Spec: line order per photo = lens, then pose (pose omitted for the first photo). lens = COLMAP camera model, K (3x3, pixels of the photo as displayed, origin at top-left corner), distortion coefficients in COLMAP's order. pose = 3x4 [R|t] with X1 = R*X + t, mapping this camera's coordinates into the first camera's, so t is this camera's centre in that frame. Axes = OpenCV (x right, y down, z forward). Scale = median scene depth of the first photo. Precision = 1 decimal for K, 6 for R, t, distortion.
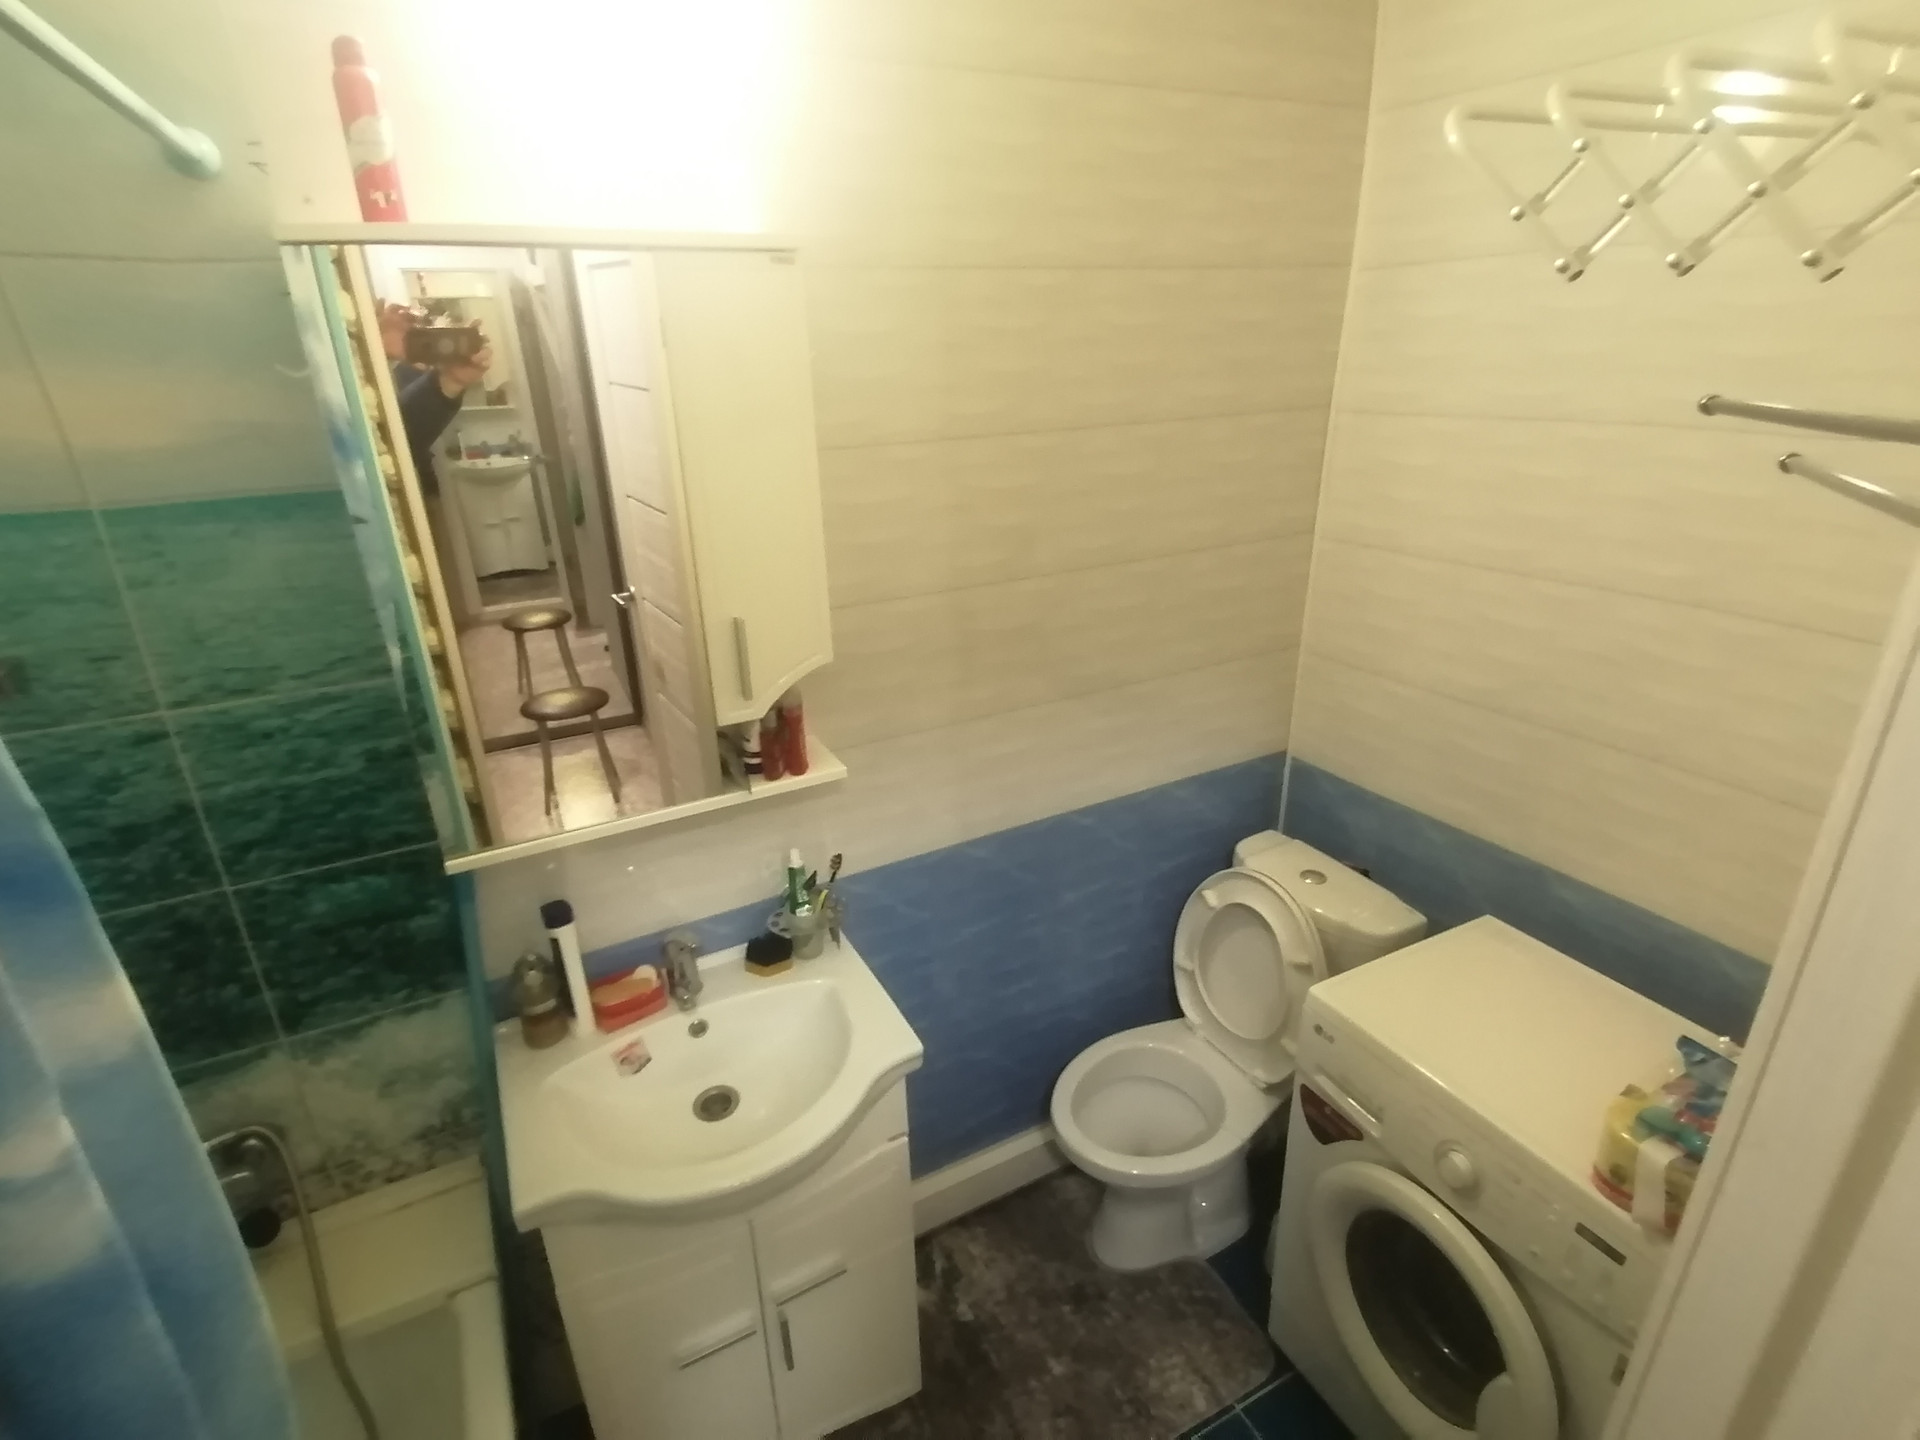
lens RADIAL K [[931.9, 0, 955.3], [0, 931.9, 731.0], [0, 0, 1]] dist [0.049638, -0.027038]
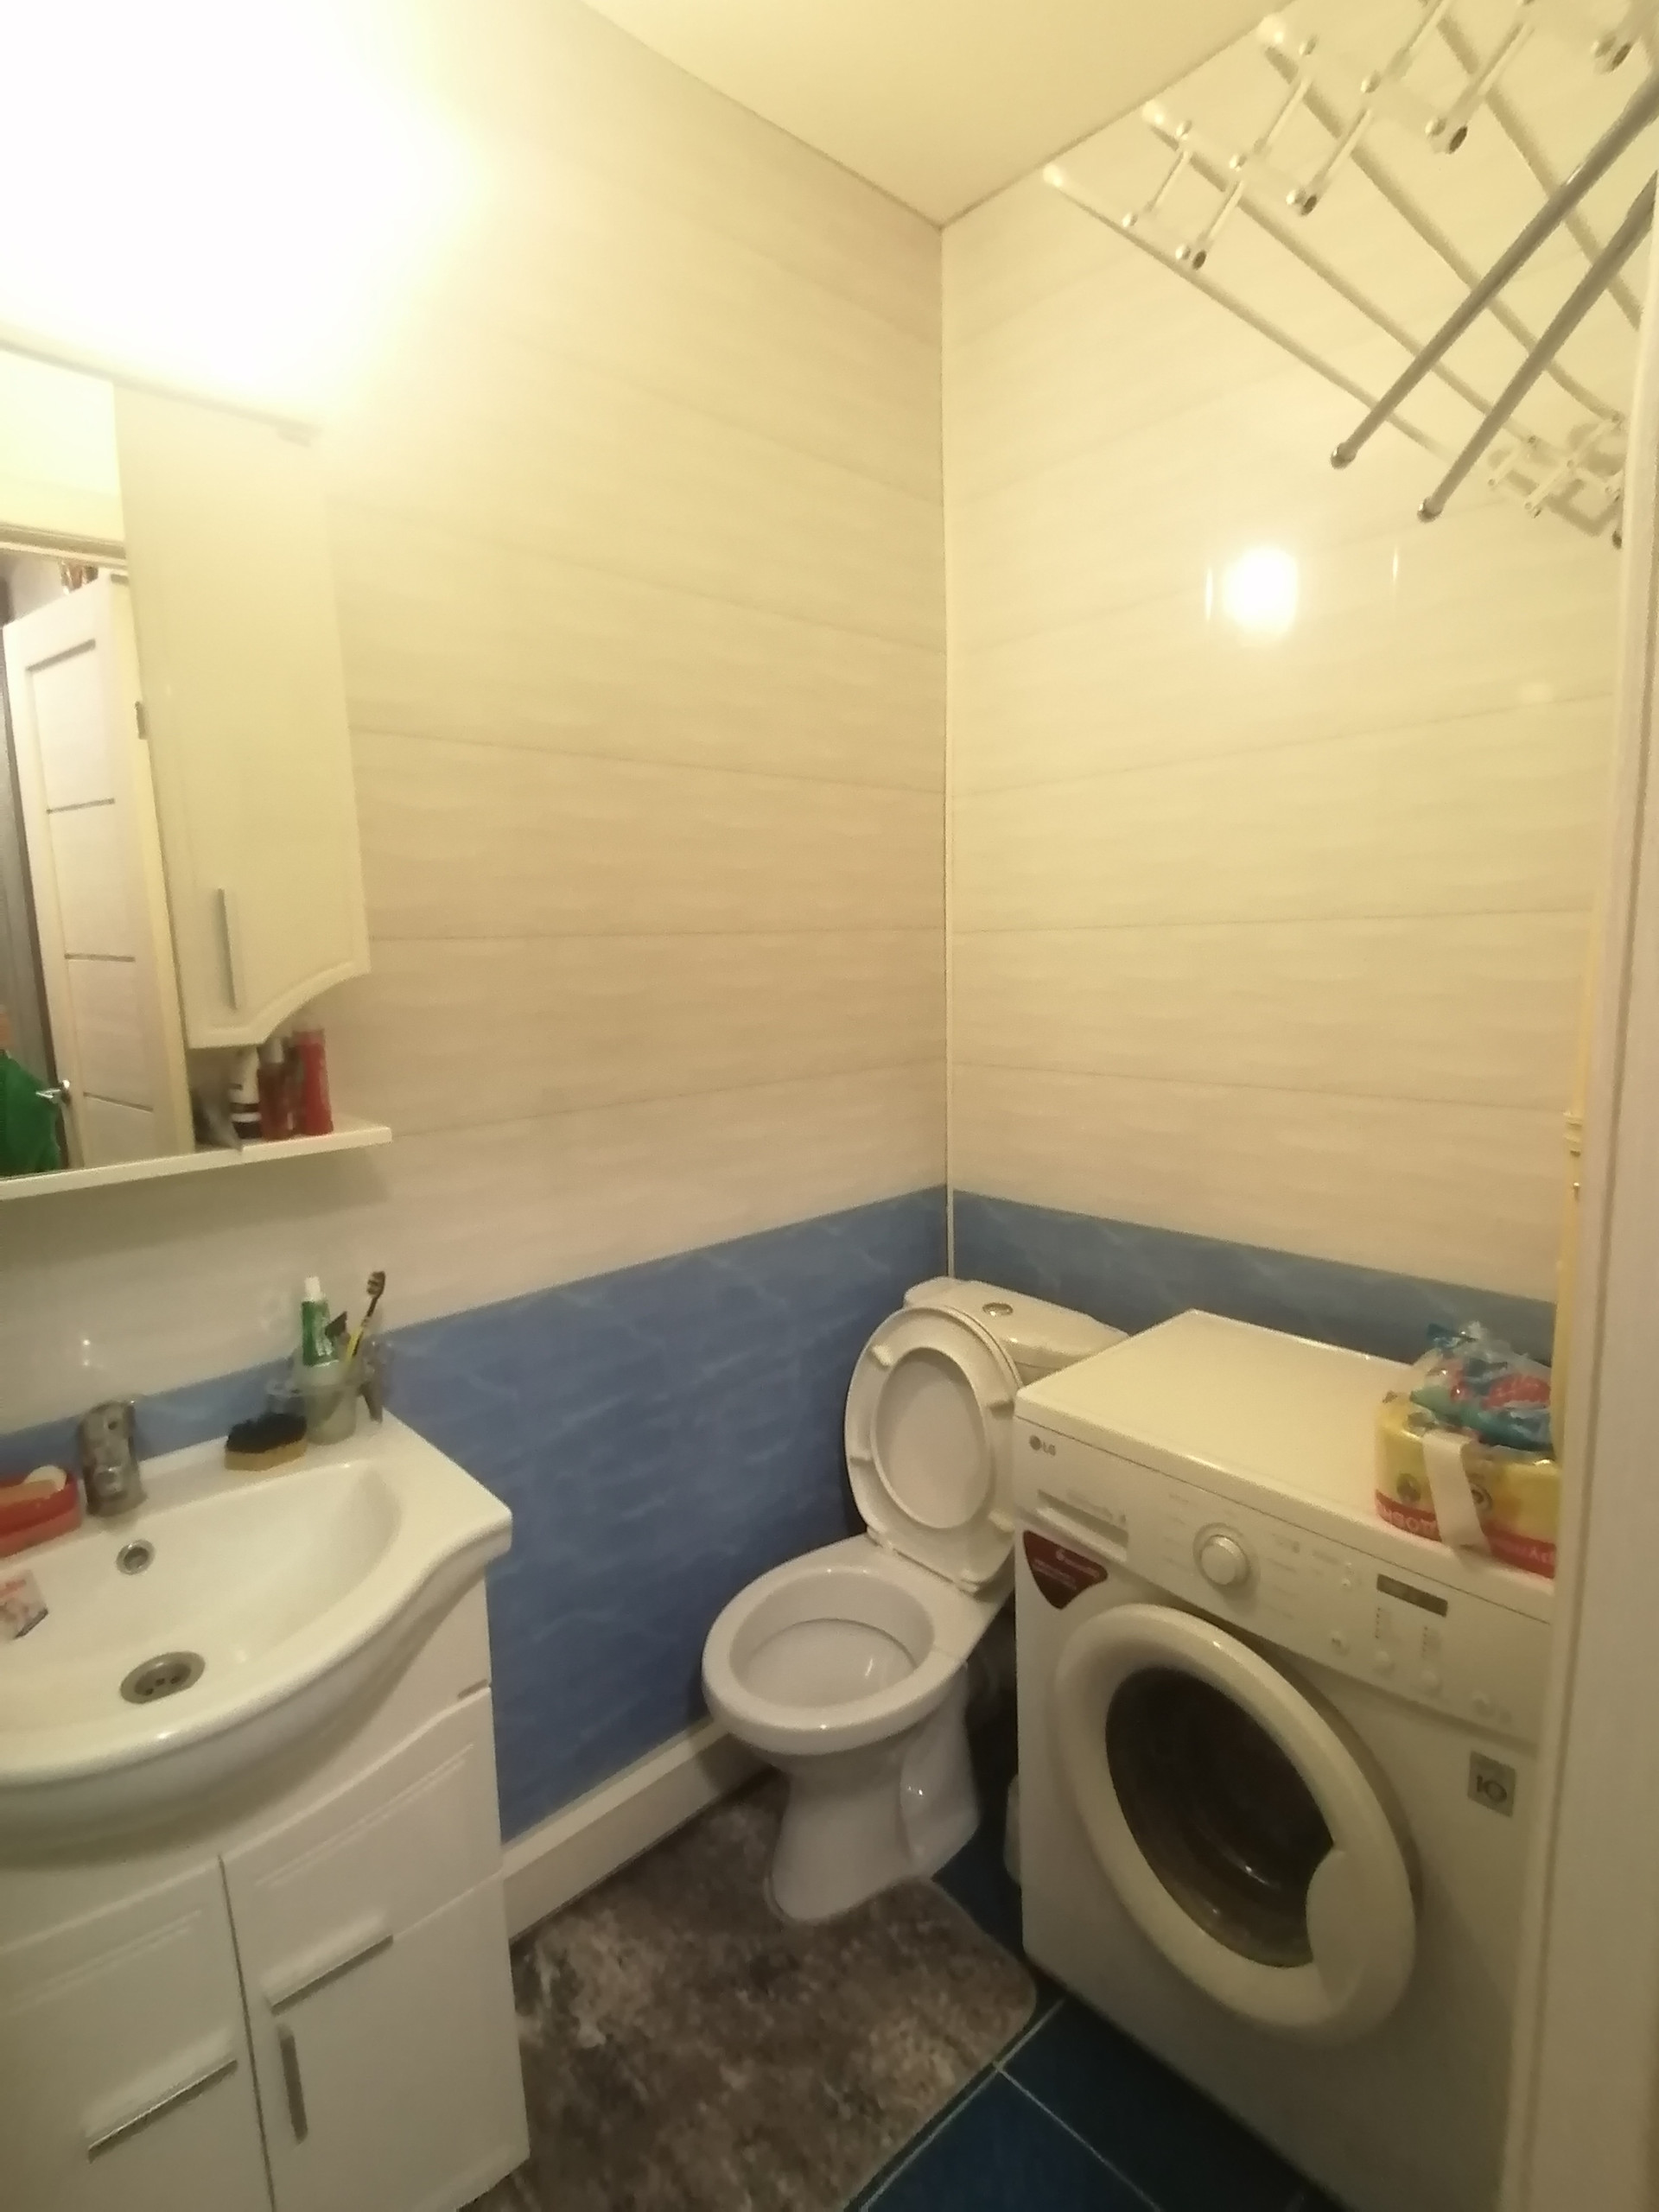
lens RADIAL K [[1073.7, 0, 818.6], [0, 1073.7, 1090.5], [0, 0, 1]] dist [0.049638, -0.027038]
pose [[0.967597, -0.036073, 0.249910, -0.003616], [0.096027, 0.967945, -0.232081, 0.208333], [-0.233527, 0.248559, 0.940044, 0.111445]]
